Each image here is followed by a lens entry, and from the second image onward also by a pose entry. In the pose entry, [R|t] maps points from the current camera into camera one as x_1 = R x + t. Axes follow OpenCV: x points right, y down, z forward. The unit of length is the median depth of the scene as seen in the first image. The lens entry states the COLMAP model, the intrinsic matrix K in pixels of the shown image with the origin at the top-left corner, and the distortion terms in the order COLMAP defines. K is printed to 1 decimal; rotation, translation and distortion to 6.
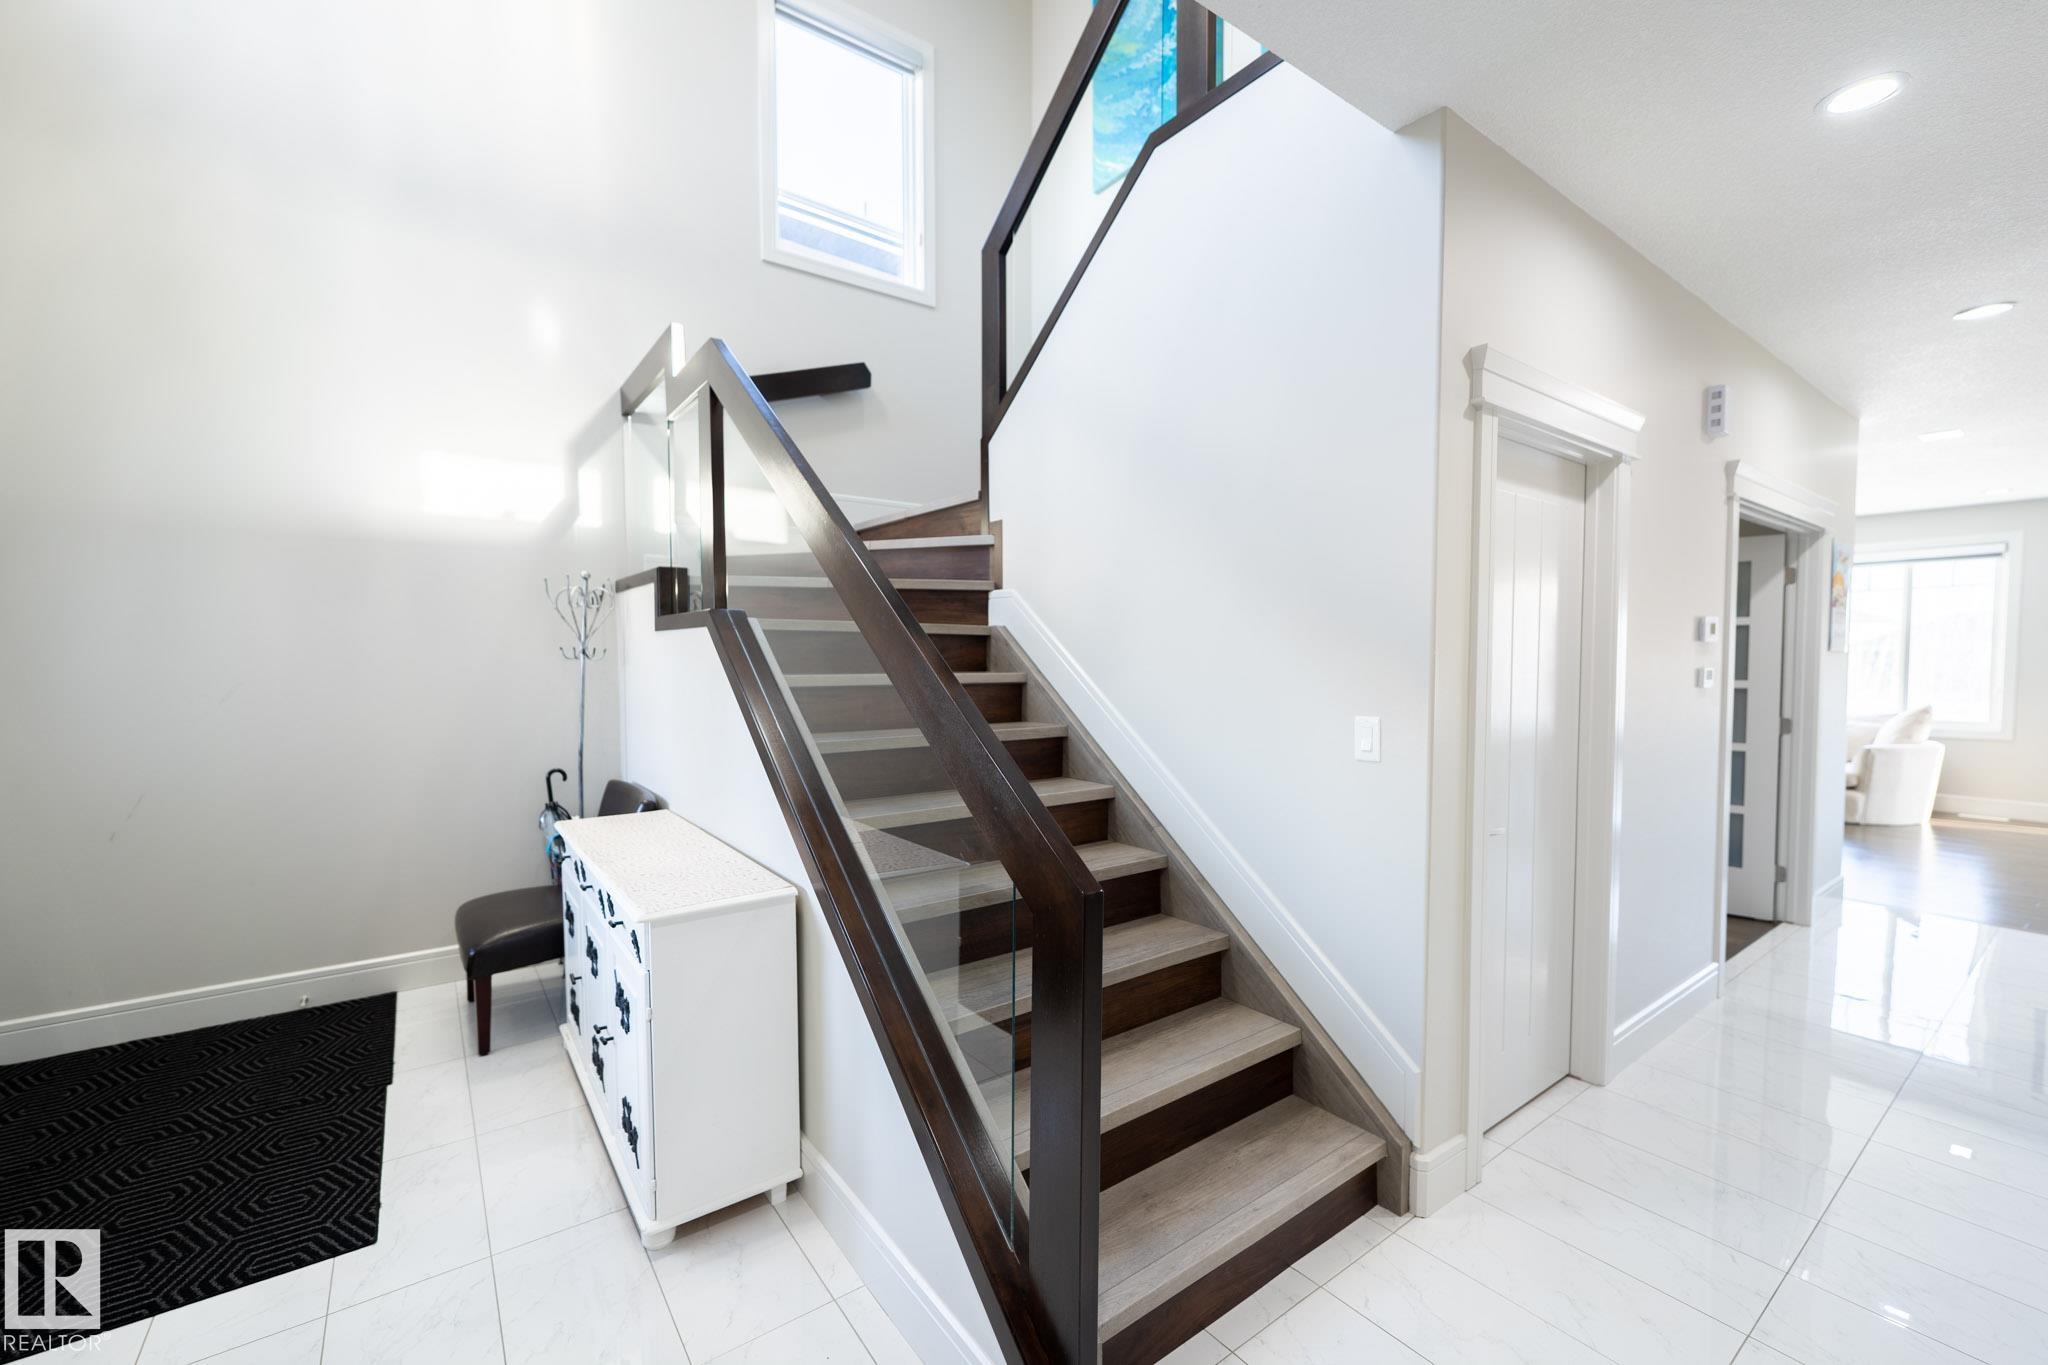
lens RADIAL K [[857.5, 0, 1032.0], [0, 857.5, 687.5], [0, 0, 1]] dist [-0.000520, -0.000304]
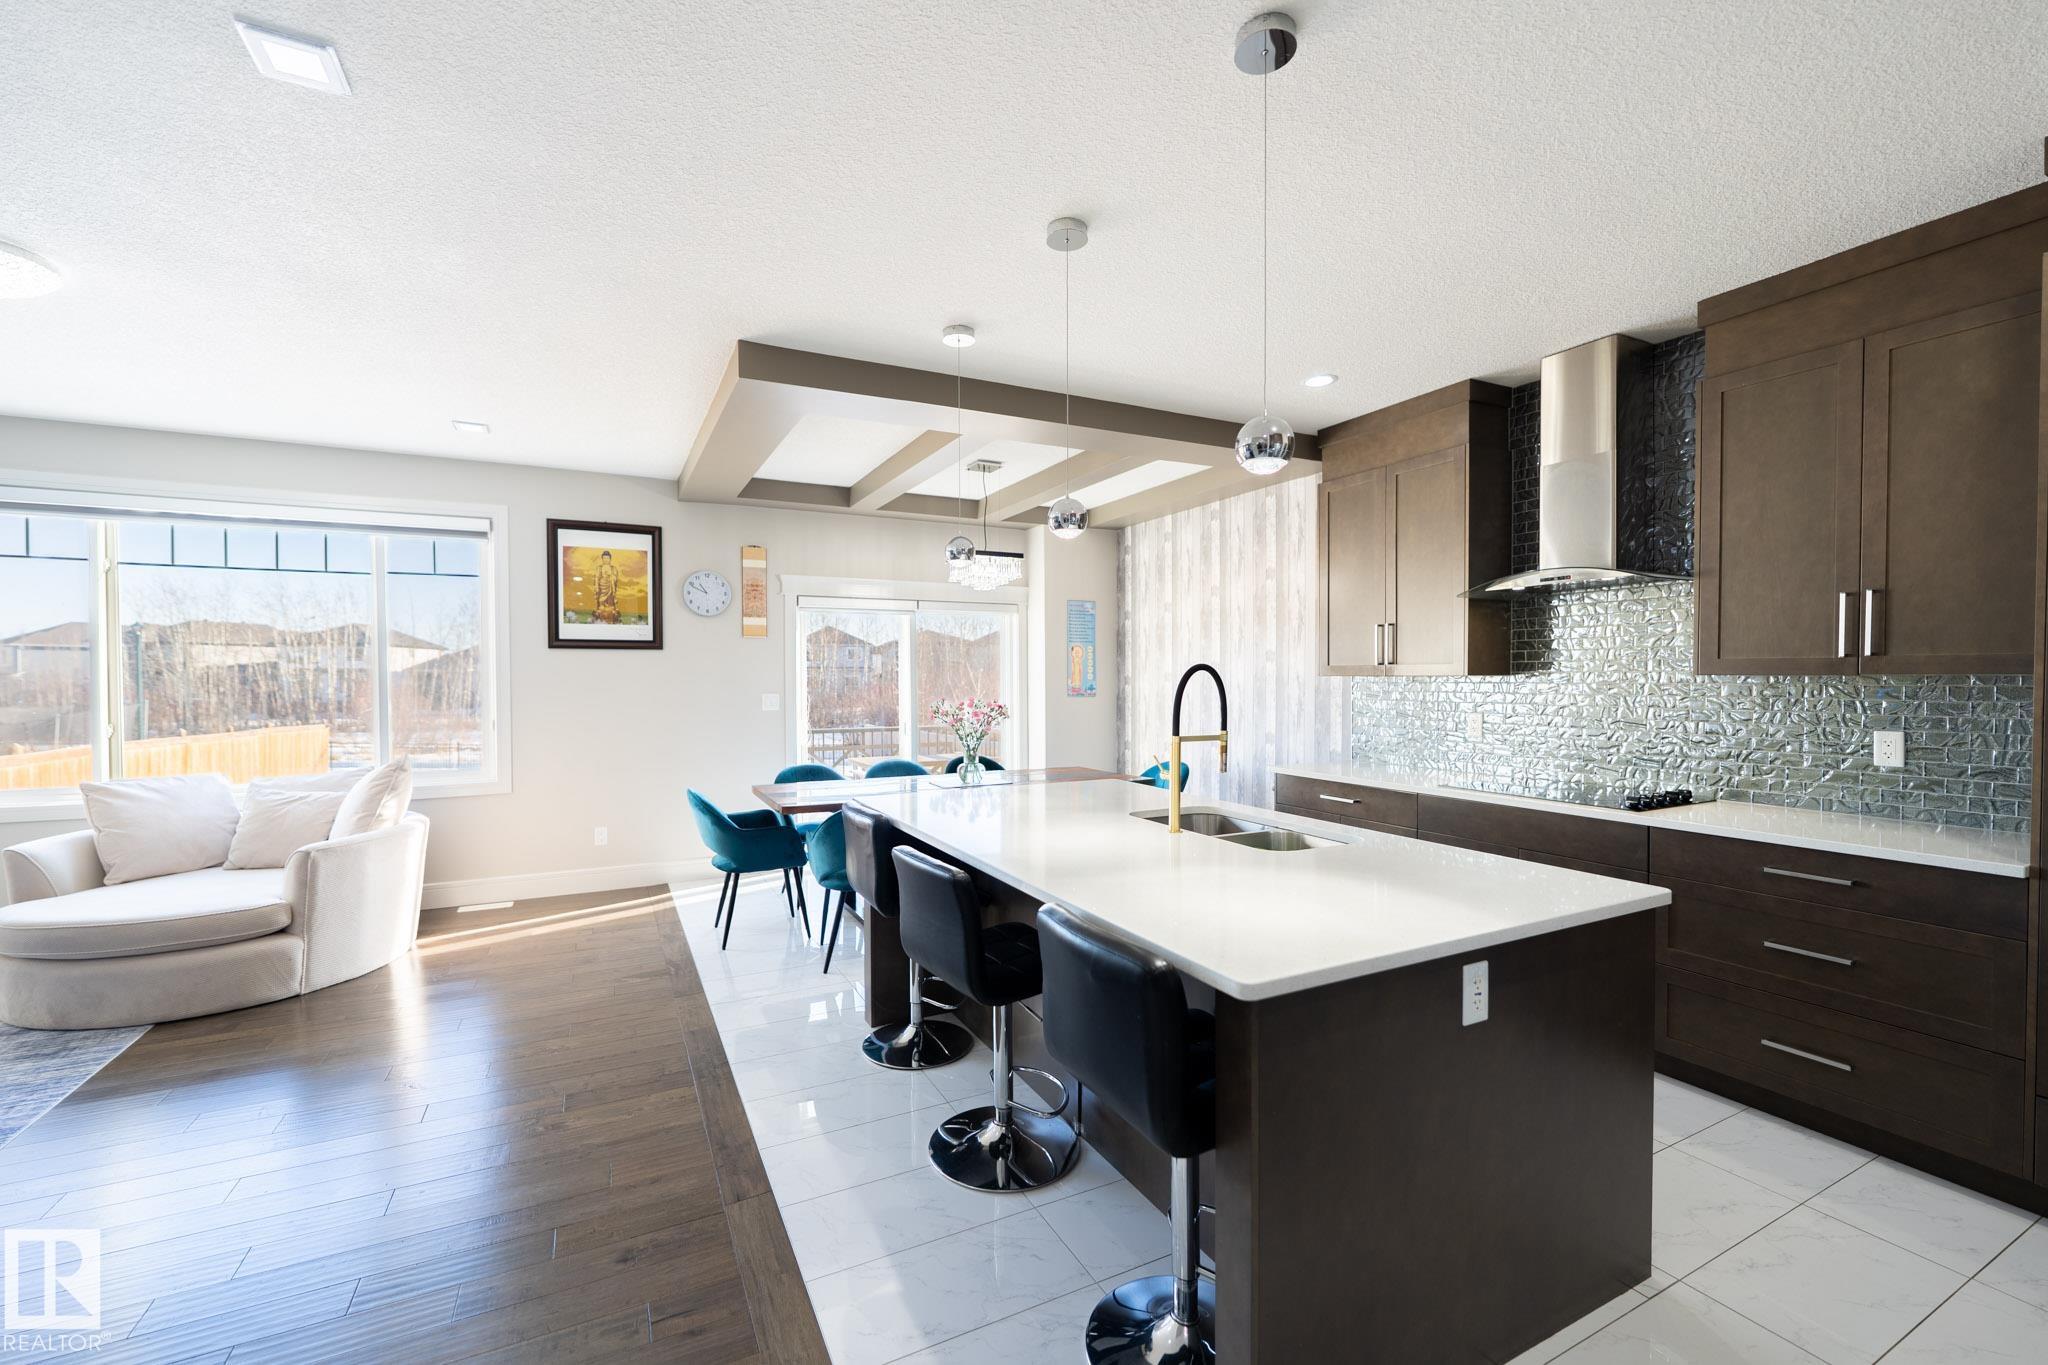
lens RADIAL K [[830.1, 0, 1012.4], [0, 830.1, 692.2], [0, 0, 1]] dist [-0.000166, -0.000734]
pose [[0.163976, -0.020380, 0.986254, 0.531813], [0.043021, 0.998983, 0.013491, -0.015061], [-0.985526, 0.040217, 0.164686, 0.470449]]
